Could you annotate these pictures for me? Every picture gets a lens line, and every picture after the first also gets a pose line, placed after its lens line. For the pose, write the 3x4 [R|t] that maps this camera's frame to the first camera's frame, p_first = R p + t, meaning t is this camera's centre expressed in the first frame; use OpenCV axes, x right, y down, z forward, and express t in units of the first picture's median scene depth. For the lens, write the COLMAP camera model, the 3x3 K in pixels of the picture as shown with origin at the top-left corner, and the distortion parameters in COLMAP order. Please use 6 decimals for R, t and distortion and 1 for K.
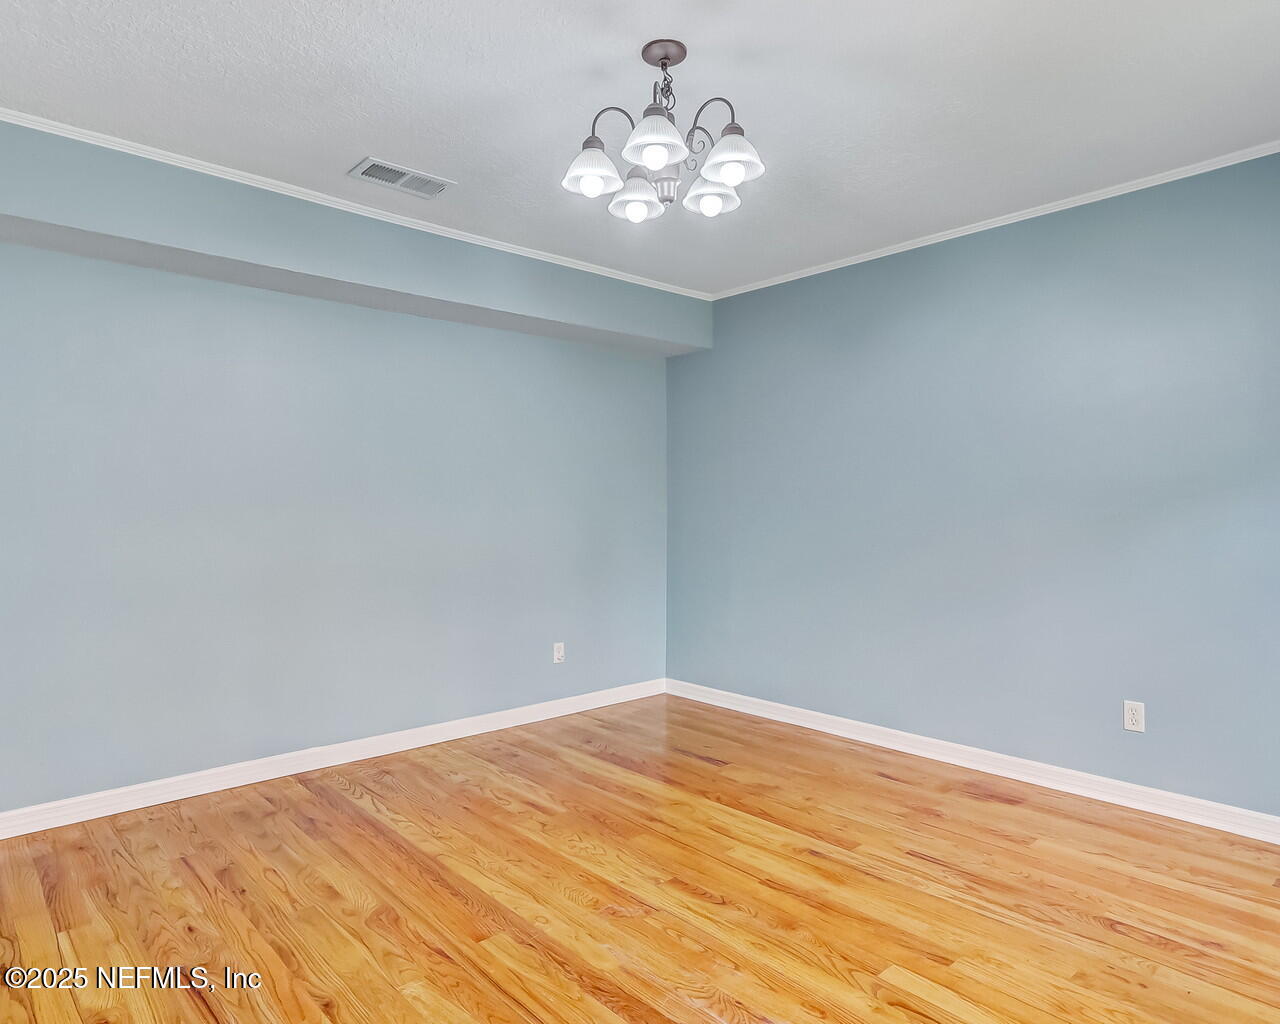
lens RADIAL K [[792.5, 0, 633.0], [0, 792.5, 514.1], [0, 0, 1]] dist [0.001568, 0.000044]
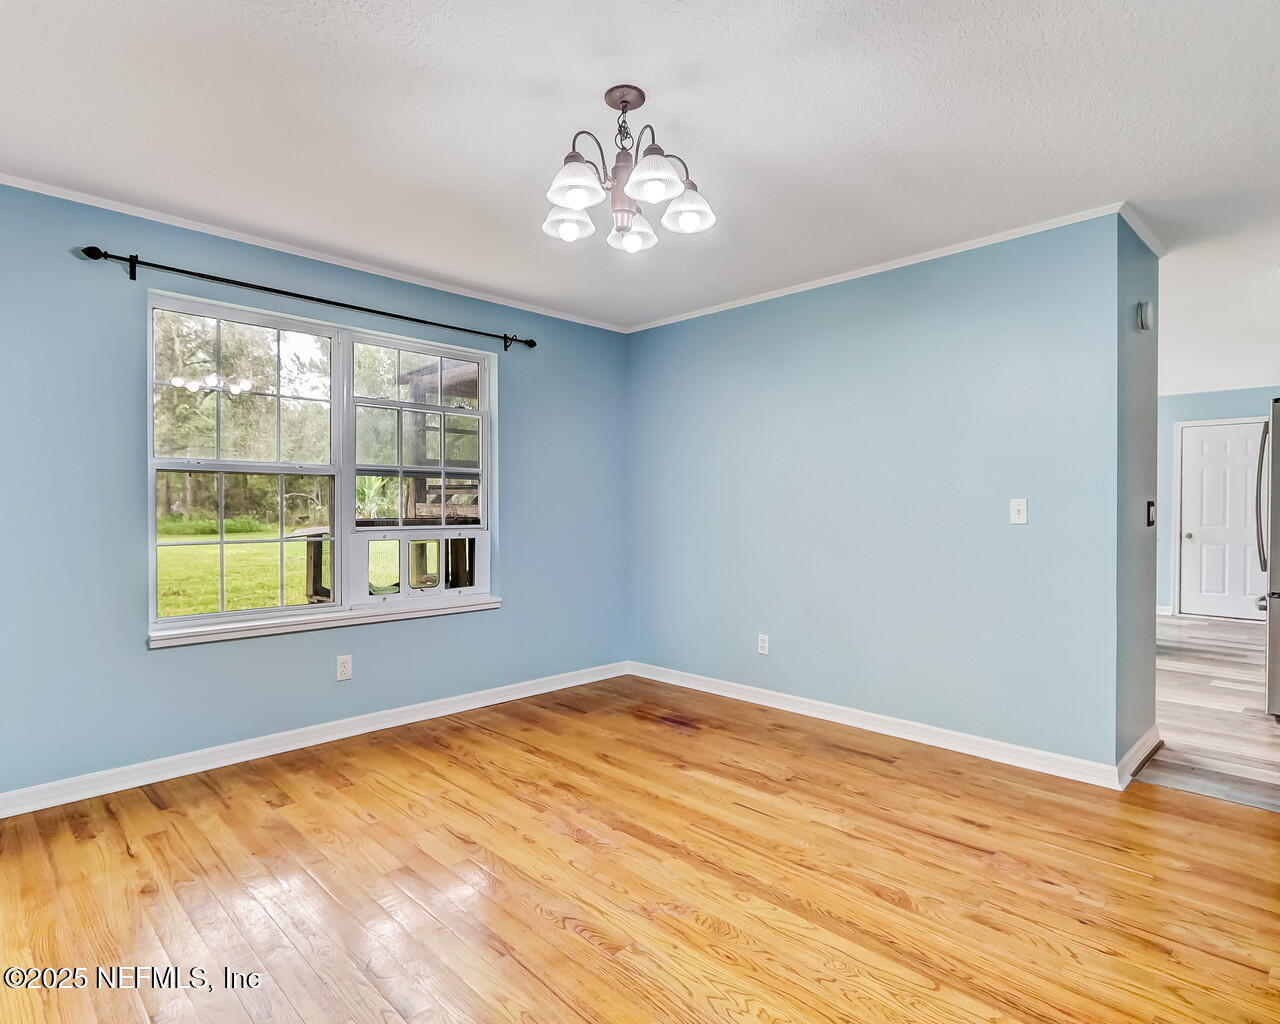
lens RADIAL K [[705.3, 0, 637.1], [0, 705.3, 512.1], [0, 0, 1]] dist [0.003260, 0.000678]
pose [[-0.998719, 0.004954, -0.050349, 0.058883], [0.003931, 0.999784, 0.020384, -0.018823], [0.050439, 0.020160, -0.998524, 1.621755]]
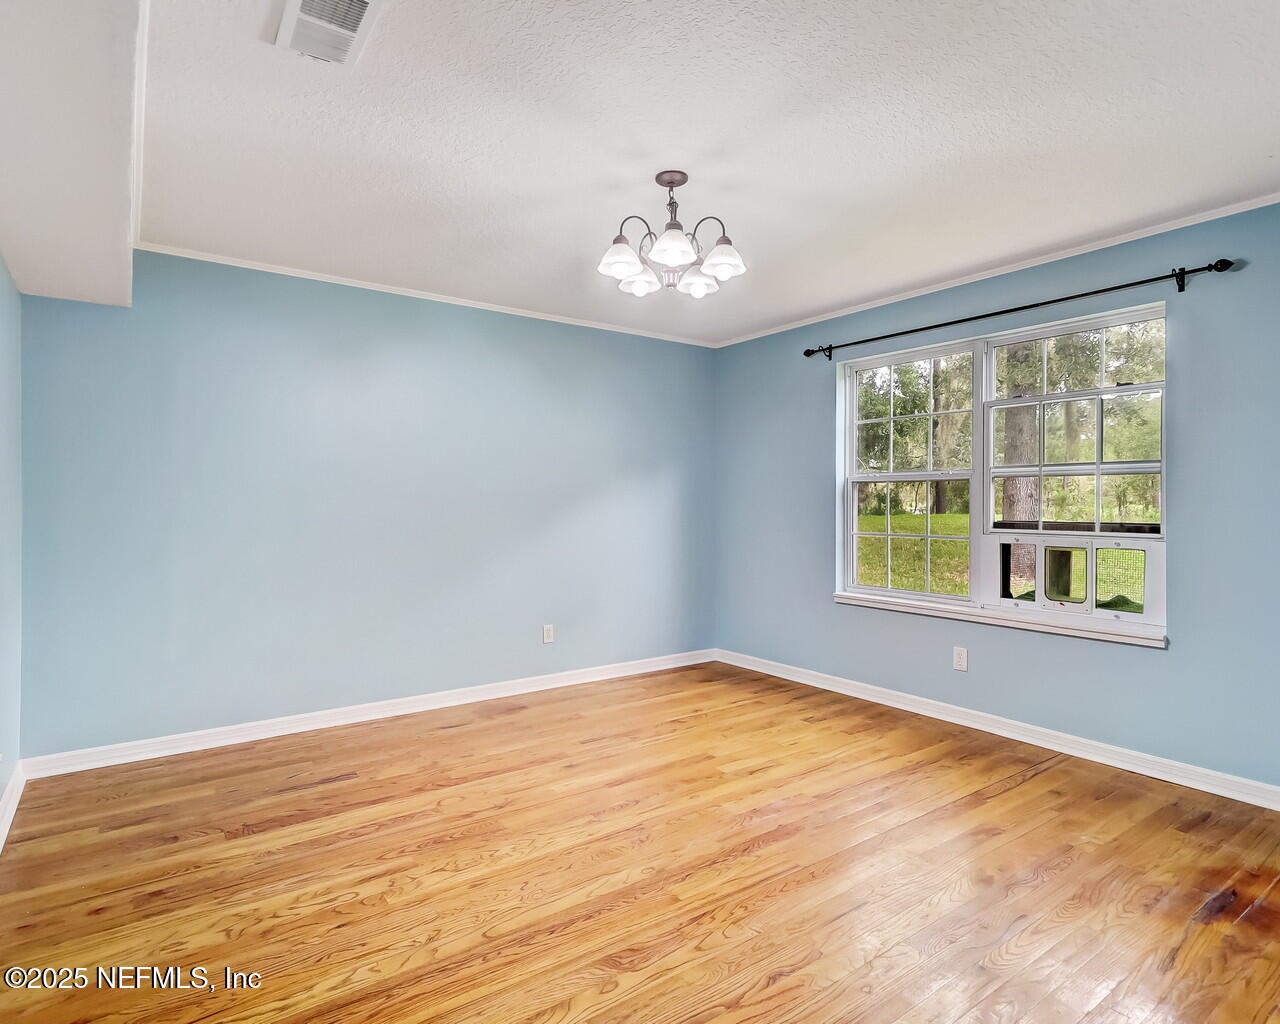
lens RADIAL K [[705.3, 0, 629.7], [0, 705.3, 504.8], [0, 0, 1]] dist [0.003260, 0.000678]
pose [[0.108380, 0.003297, 0.994104, -0.956886], [0.009096, 0.999949, -0.004308, -0.011248], [-0.994068, 0.009509, 0.108345, 0.767259]]
